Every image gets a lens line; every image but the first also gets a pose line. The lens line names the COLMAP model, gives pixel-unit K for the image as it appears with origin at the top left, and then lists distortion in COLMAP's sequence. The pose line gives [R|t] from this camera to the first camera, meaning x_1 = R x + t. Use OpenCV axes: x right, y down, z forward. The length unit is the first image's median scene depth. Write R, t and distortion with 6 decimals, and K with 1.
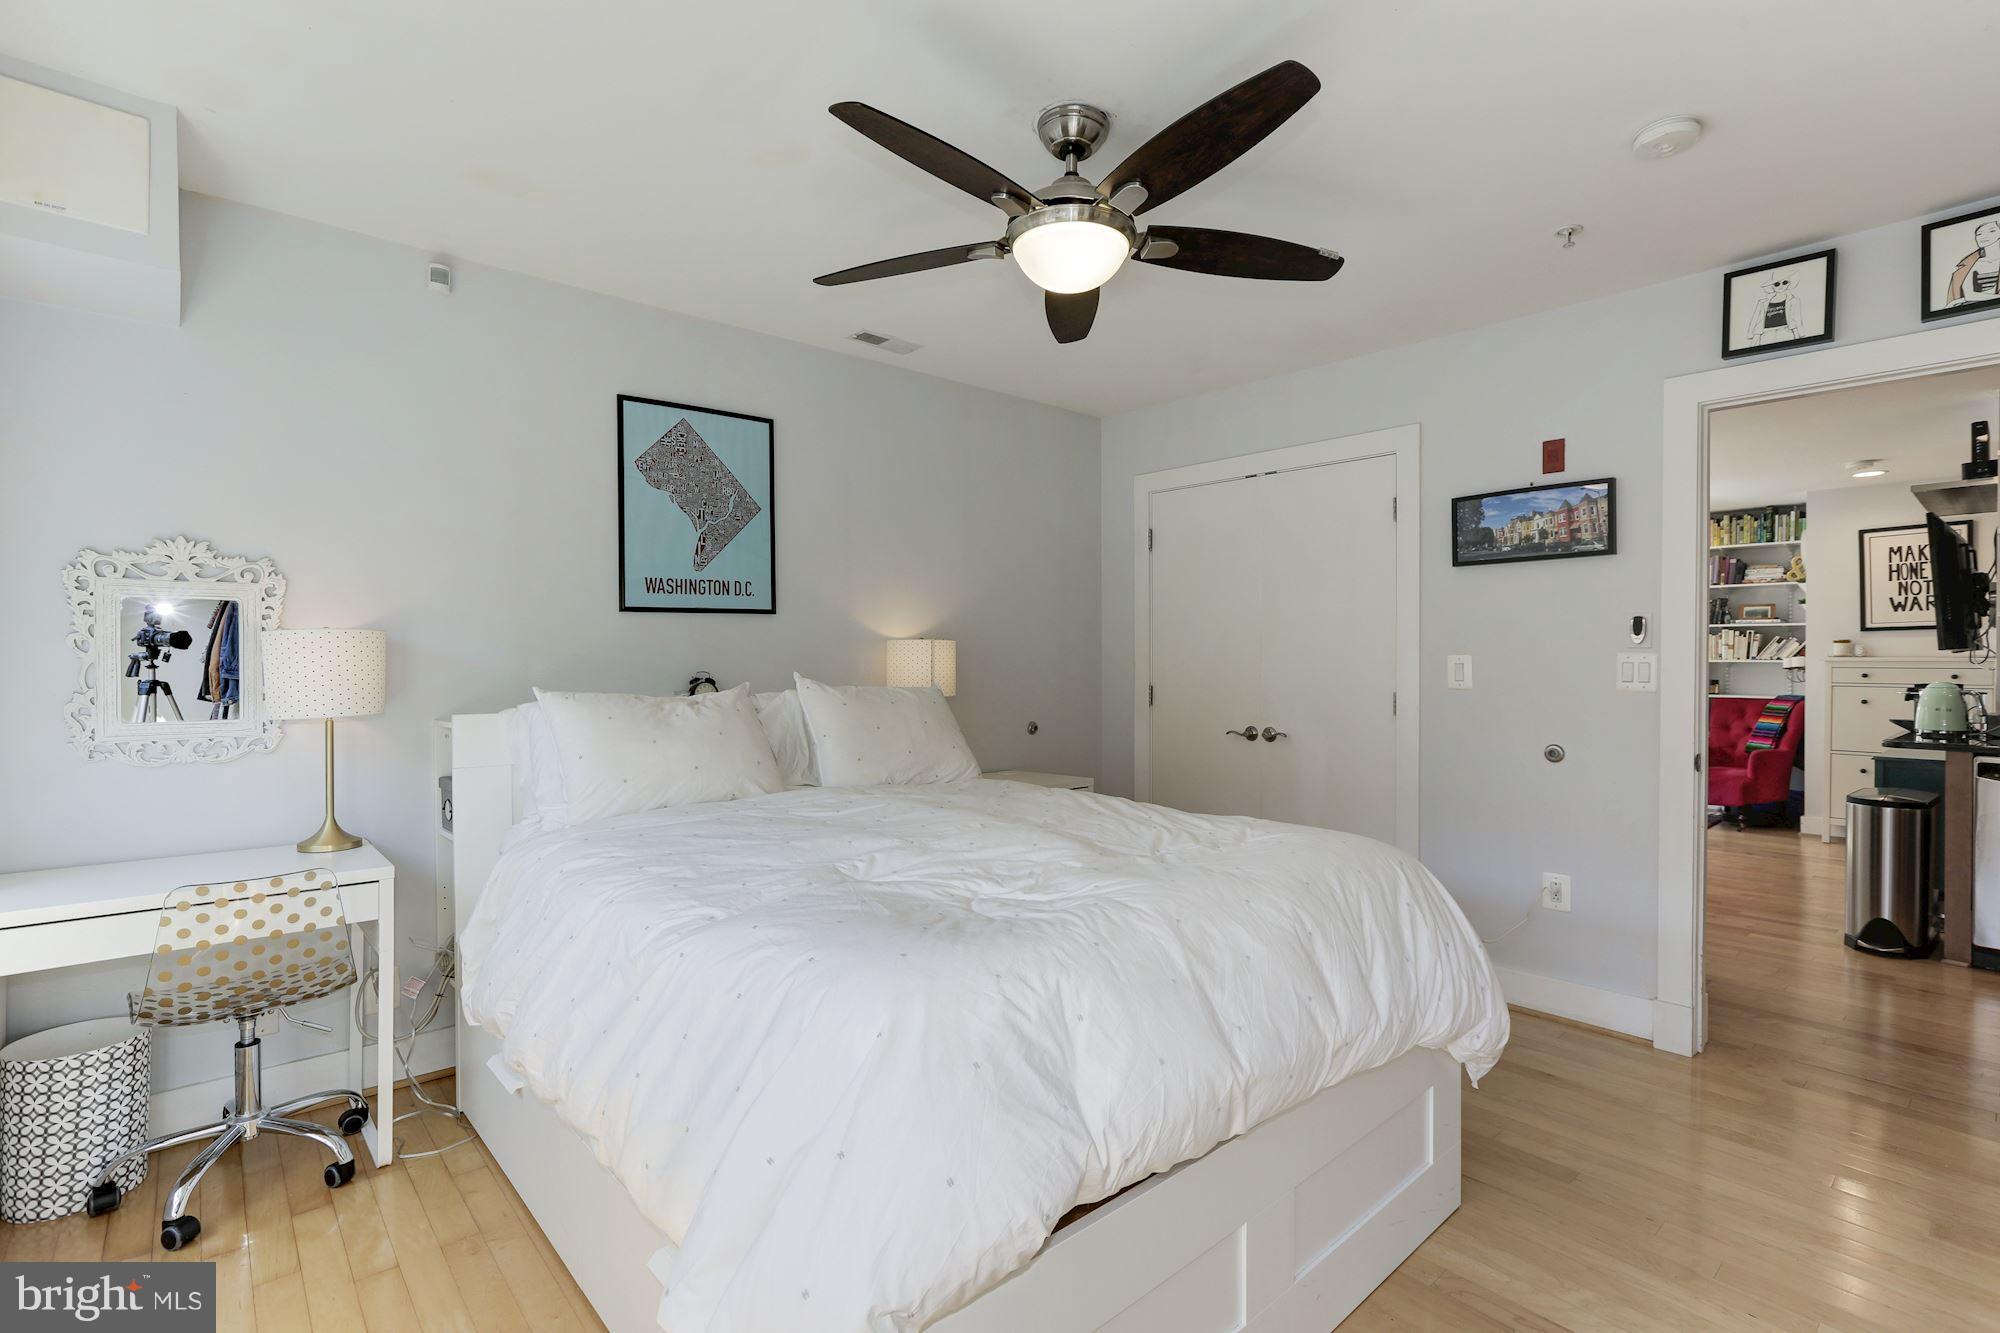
lens RADIAL K [[913.0, 0, 1017.3], [0, 913.0, 670.9], [0, 0, 1]] dist [-0.016343, 0.010683]
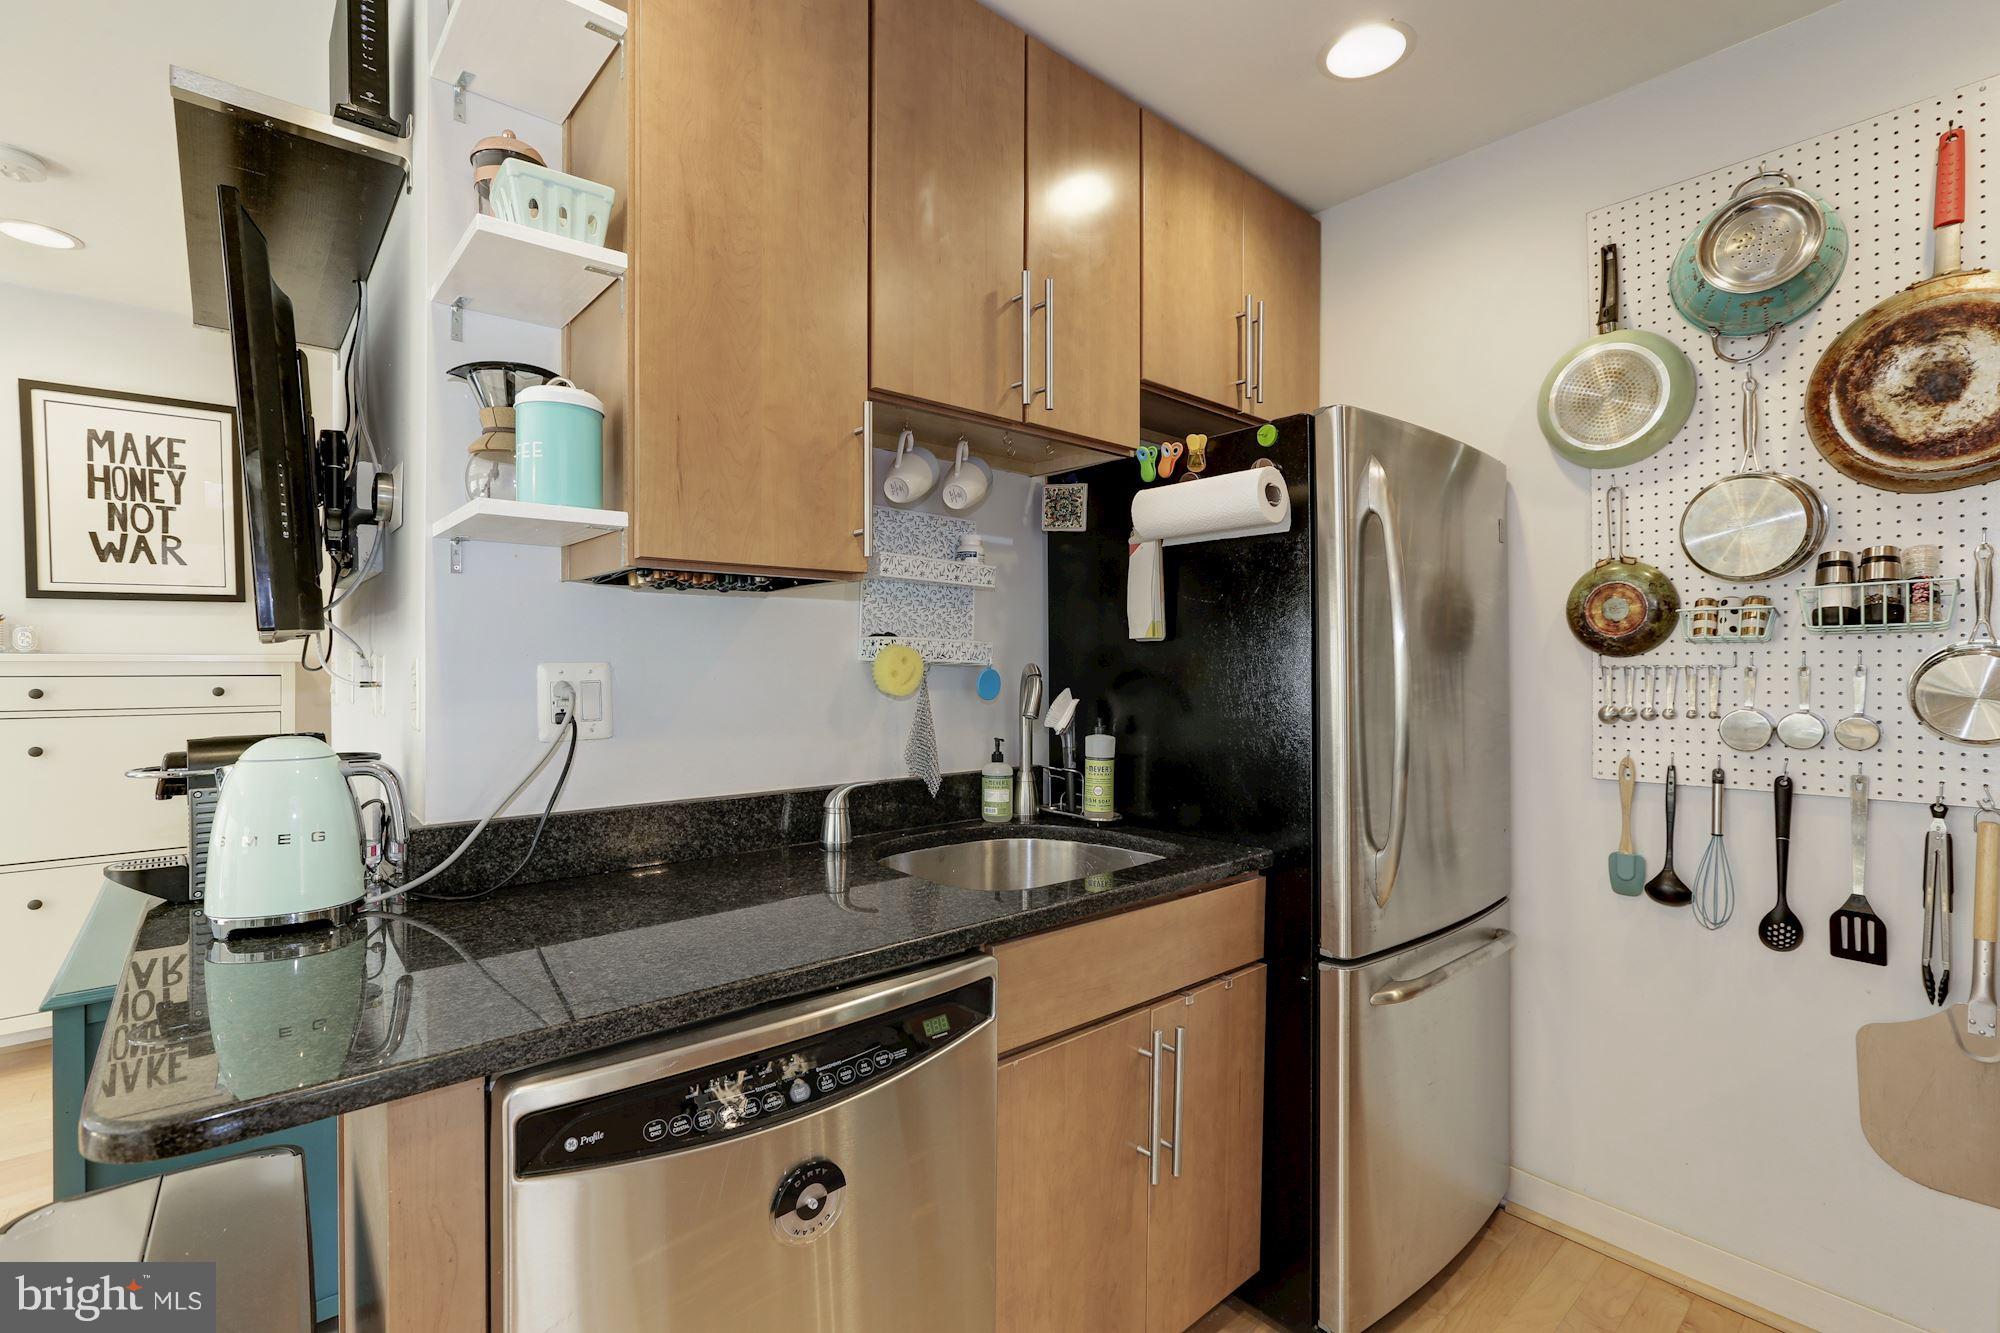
lens RADIAL K [[913.0, 0, 994.3], [0, 913.0, 667.0], [0, 0, 1]] dist [-0.016343, 0.010683]
pose [[0.015093, -0.004407, 0.999876, 0.470959], [0.003613, 0.999984, 0.004353, -0.008335], [-0.999880, 0.003546, 0.015108, 0.496958]]
